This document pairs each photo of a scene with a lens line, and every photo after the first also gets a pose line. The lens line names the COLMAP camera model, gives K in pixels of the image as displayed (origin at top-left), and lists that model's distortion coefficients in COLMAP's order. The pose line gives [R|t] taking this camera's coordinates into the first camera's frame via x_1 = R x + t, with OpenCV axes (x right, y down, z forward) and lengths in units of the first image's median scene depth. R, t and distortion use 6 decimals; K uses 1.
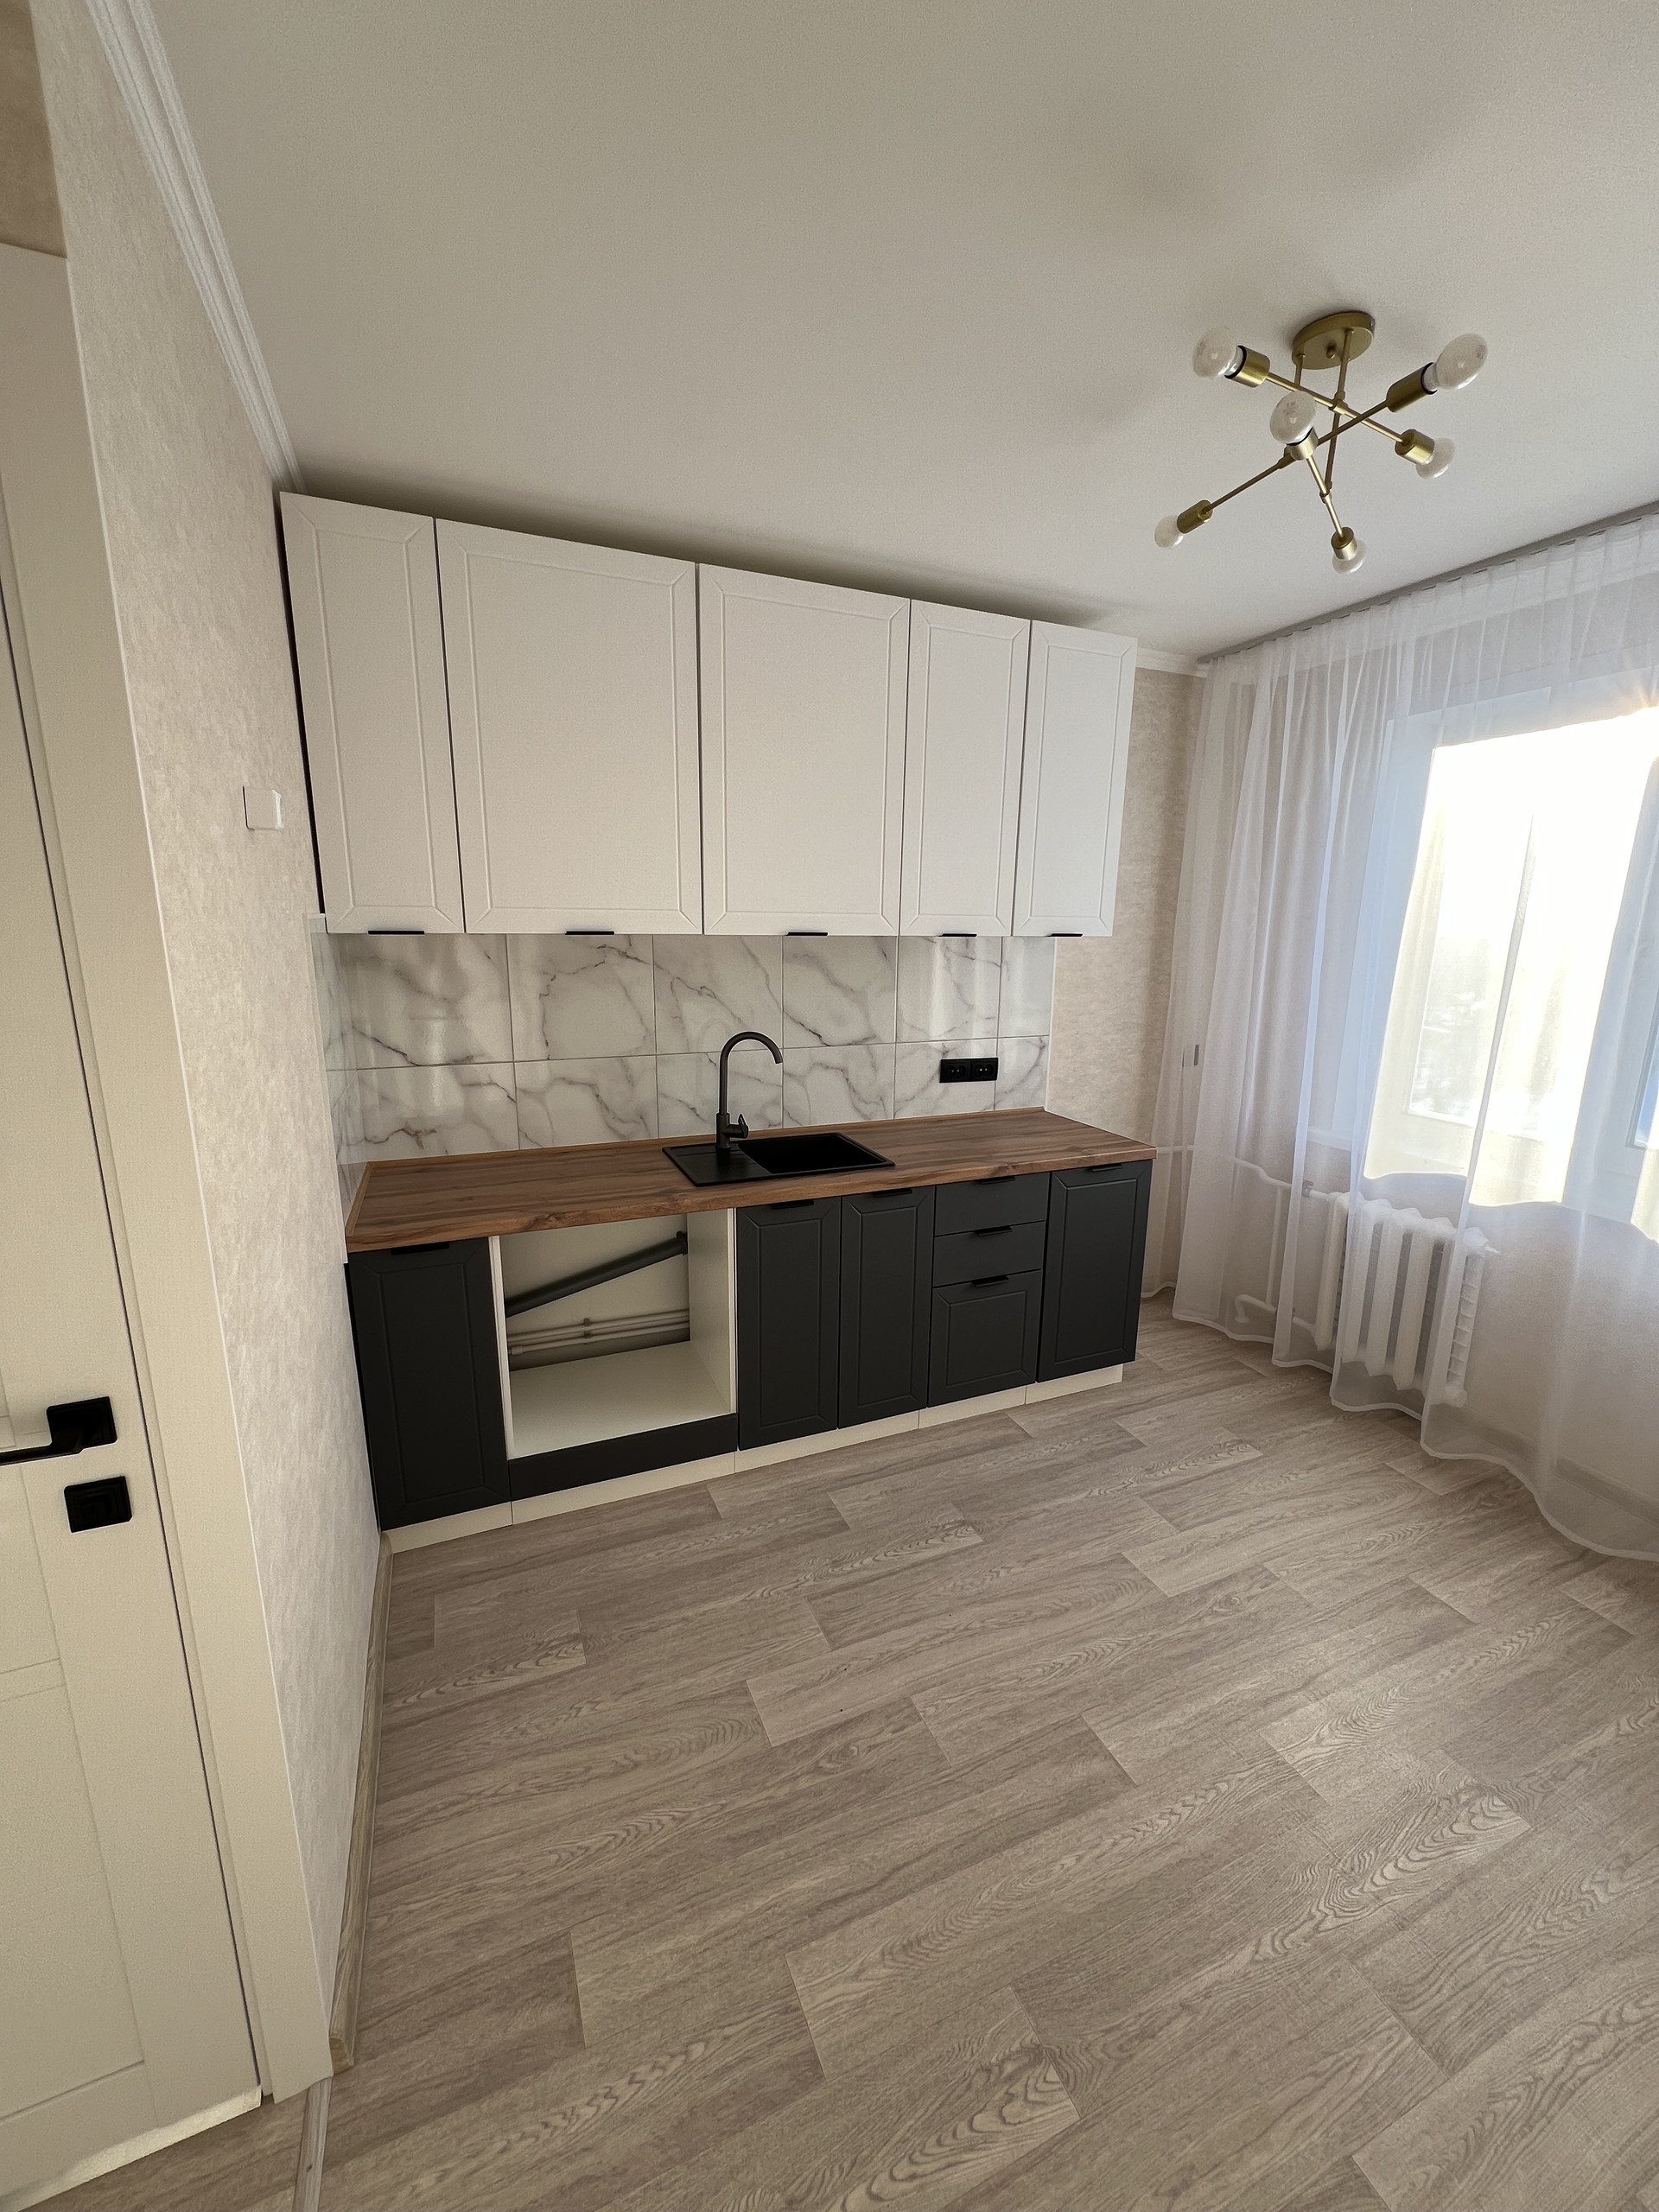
lens RADIAL K [[882.5, 0, 829.5], [0, 882.5, 1106.0], [0, 0, 1]] dist [-0.001746, 0.000381]
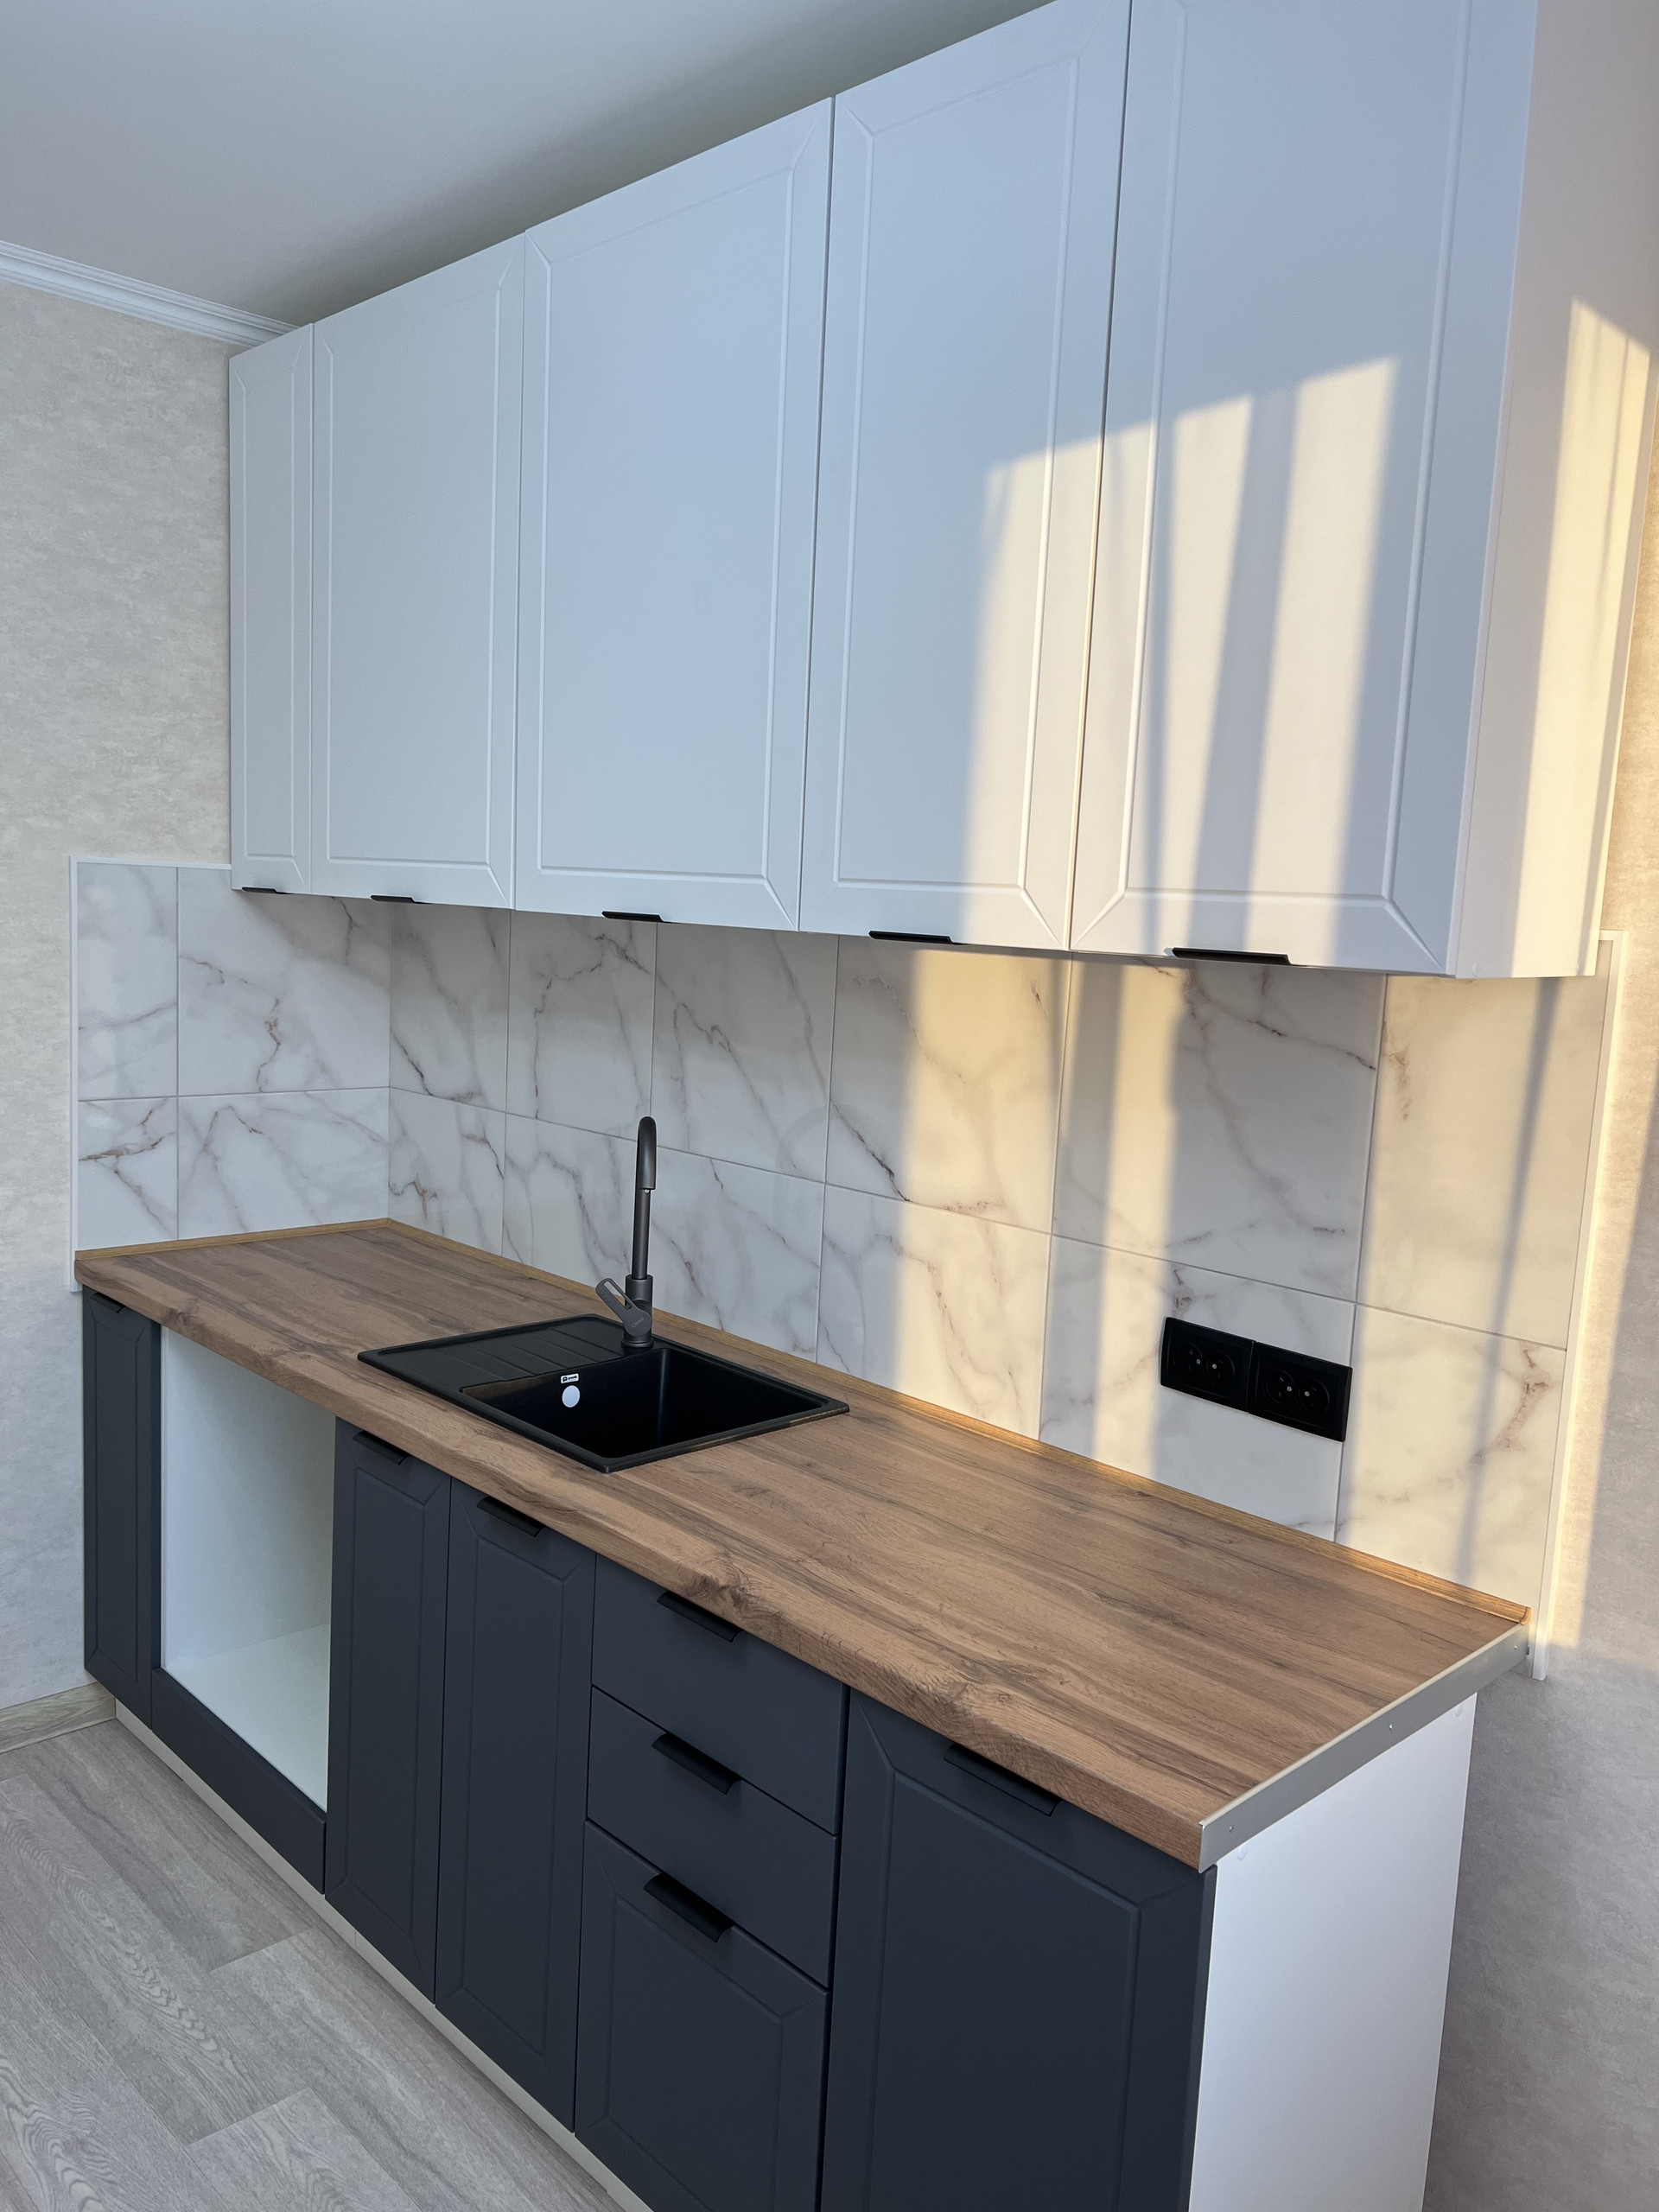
lens RADIAL K [[1653.5, 0, 834.4], [0, 1653.5, 1114.1], [0, 0, 1]] dist [0.058046, -0.068621]
pose [[0.363103, 0.124927, -0.923336, 0.794019], [-0.238623, 0.970390, 0.037455, -0.146319], [0.900675, 0.206730, 0.382162, 0.754690]]
